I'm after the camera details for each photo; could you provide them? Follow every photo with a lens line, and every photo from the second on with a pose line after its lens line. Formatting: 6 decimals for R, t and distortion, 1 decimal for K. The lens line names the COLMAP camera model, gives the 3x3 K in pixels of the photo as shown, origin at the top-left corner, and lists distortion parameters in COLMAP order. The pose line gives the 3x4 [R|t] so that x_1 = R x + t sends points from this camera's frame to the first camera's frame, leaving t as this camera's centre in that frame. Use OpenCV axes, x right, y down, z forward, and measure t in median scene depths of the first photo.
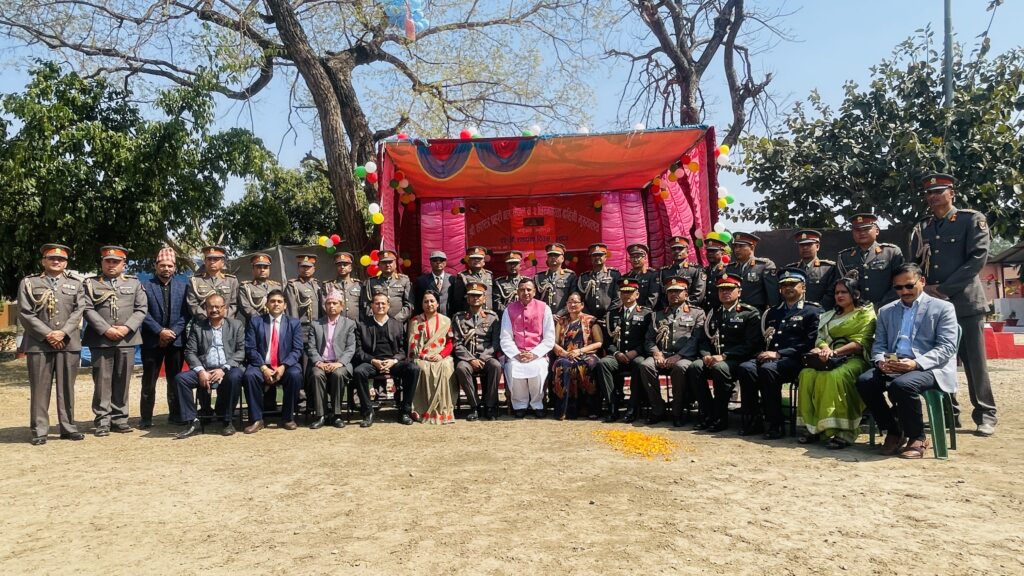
lens RADIAL K [[651.4, 0, 512.0], [0, 651.4, 288.0], [0, 0, 1]] dist [-0.055787, -0.000865]
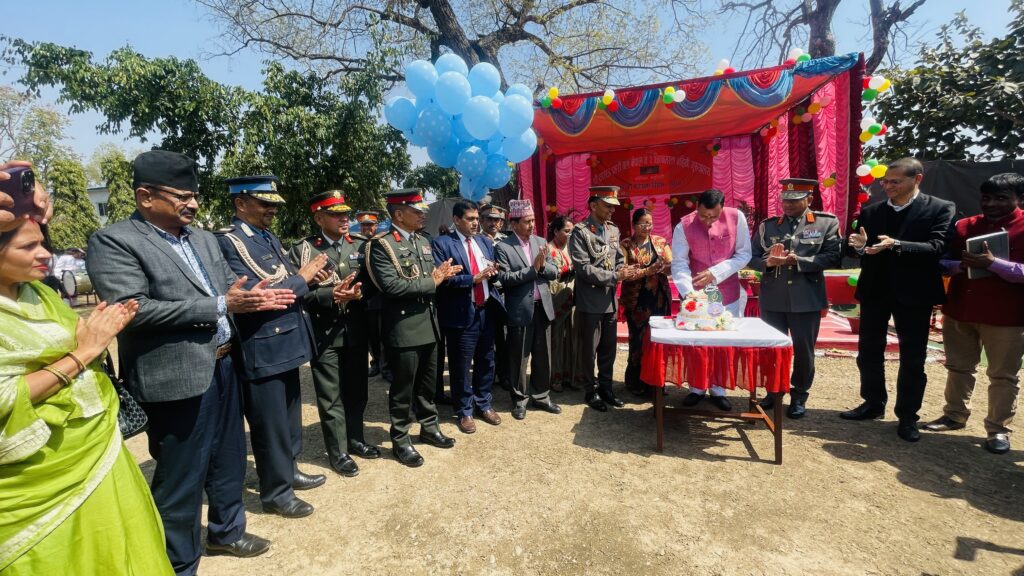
lens RADIAL K [[405.9, 0, 512.0], [0, 405.9, 288.0], [0, 0, 1]] dist [-0.001379, -0.000488]
pose [[0.965509, 0.023533, -0.259302, -0.012434], [0.022608, 0.984569, 0.173533, -0.021482], [0.259385, -0.173410, 0.950078, 0.177012]]
